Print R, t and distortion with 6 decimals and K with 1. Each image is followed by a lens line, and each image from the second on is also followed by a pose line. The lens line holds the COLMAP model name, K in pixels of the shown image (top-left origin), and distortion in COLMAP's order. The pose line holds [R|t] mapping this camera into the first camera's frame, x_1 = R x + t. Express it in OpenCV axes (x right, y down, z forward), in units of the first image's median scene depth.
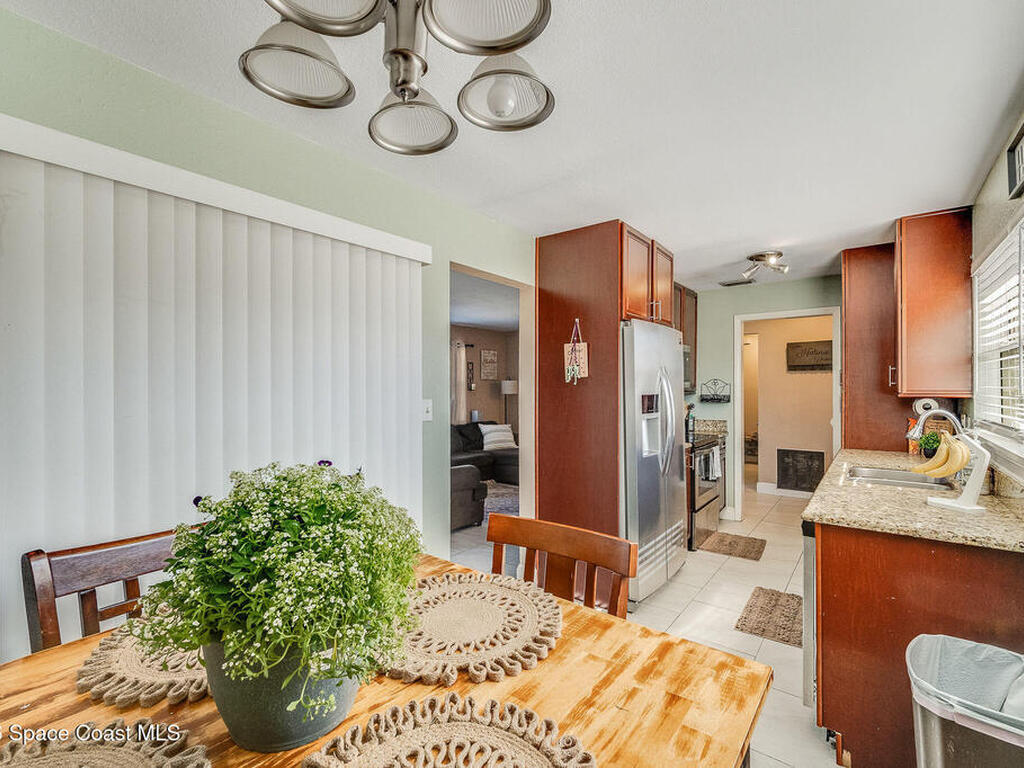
lens RADIAL K [[474.2, 0, 530.5], [0, 474.2, 391.9], [0, 0, 1]] dist [0.034062, -0.000013]
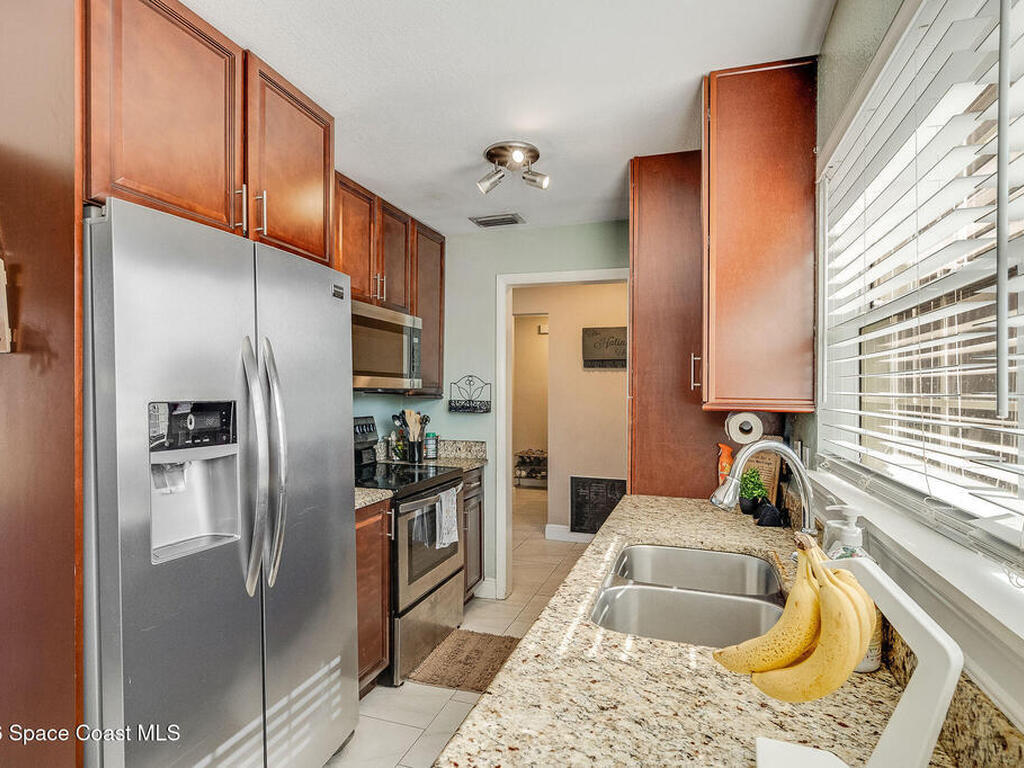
lens RADIAL K [[557.5, 0, 511.8], [0, 557.5, 398.4], [0, 0, 1]] dist [0.001672, 0.000618]
pose [[0.954645, 0.009462, 0.297595, 0.302120], [-0.011823, 0.999911, 0.006134, -0.002422], [-0.297510, -0.009375, 0.954673, 0.382230]]
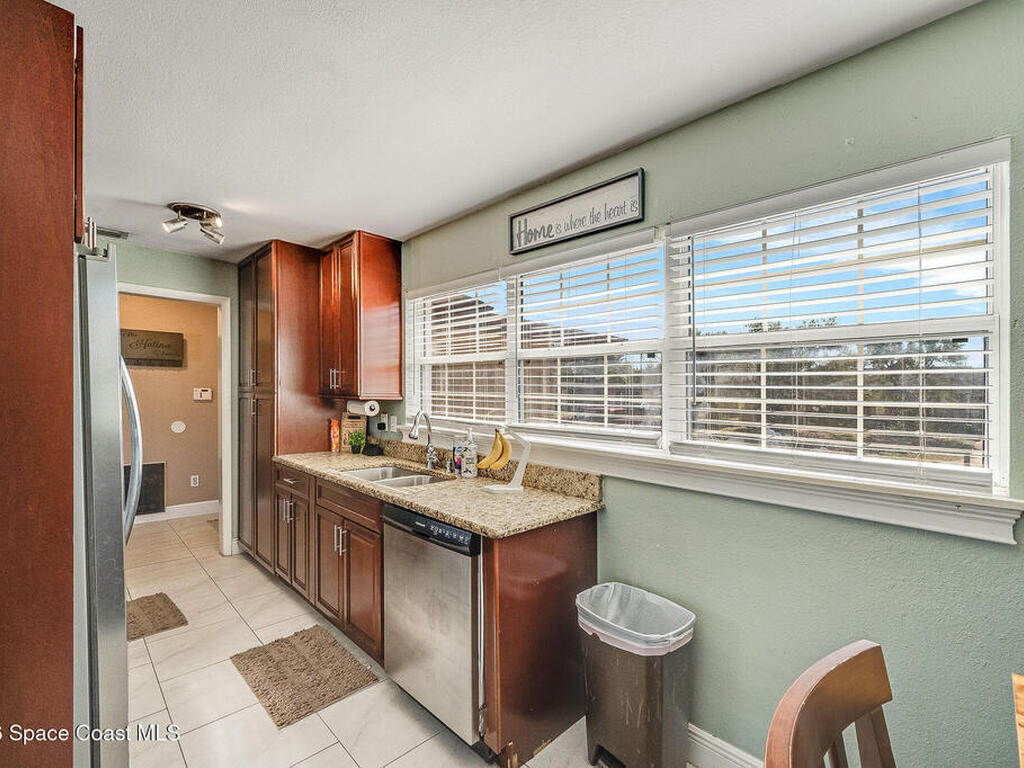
lens RADIAL K [[459.7, 0, 504.5], [0, 459.7, 399.5], [0, 0, 1]] dist [-0.001418, -0.000168]
pose [[0.169895, -0.018698, 0.985285, -0.136911], [-0.003673, 0.999801, 0.019607, -0.009128], [-0.985455, -0.006951, 0.169793, 0.414958]]
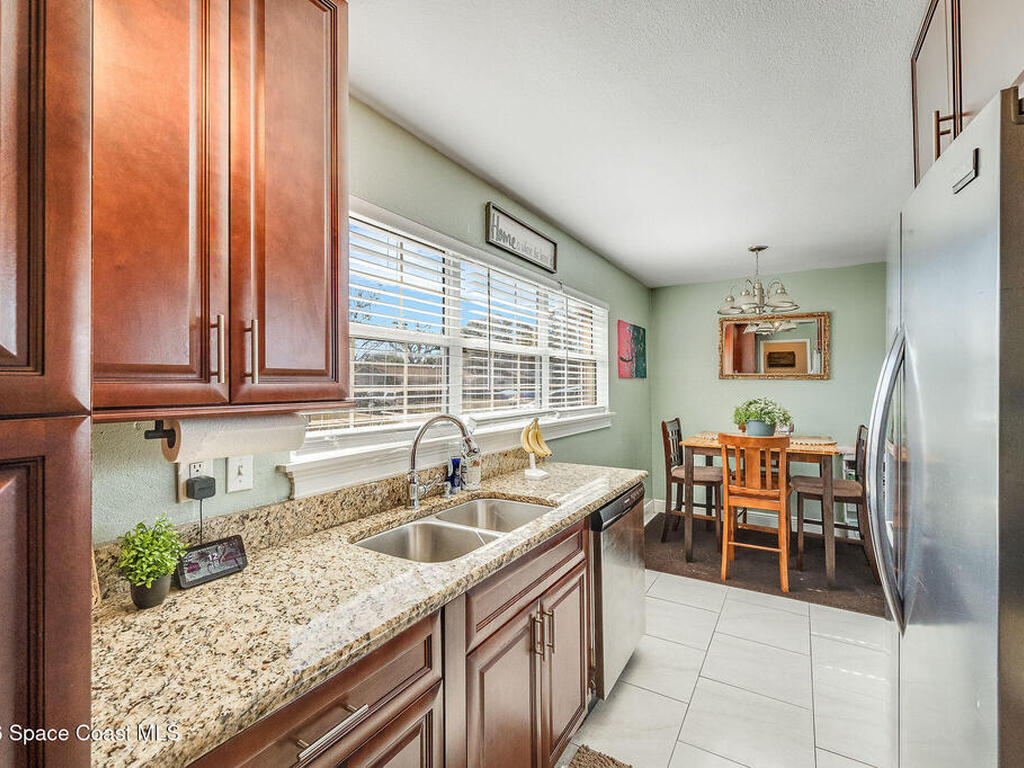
lens RADIAL K [[458.9, 0, 515.8], [0, 458.9, 377.4], [0, 0, 1]] dist [0.002625, 0.000245]
pose [[-0.997436, 0.007841, -0.071139, 0.518807], [0.008299, 0.999947, -0.006144, -0.010781], [0.071087, -0.006719, -0.997447, 1.150284]]
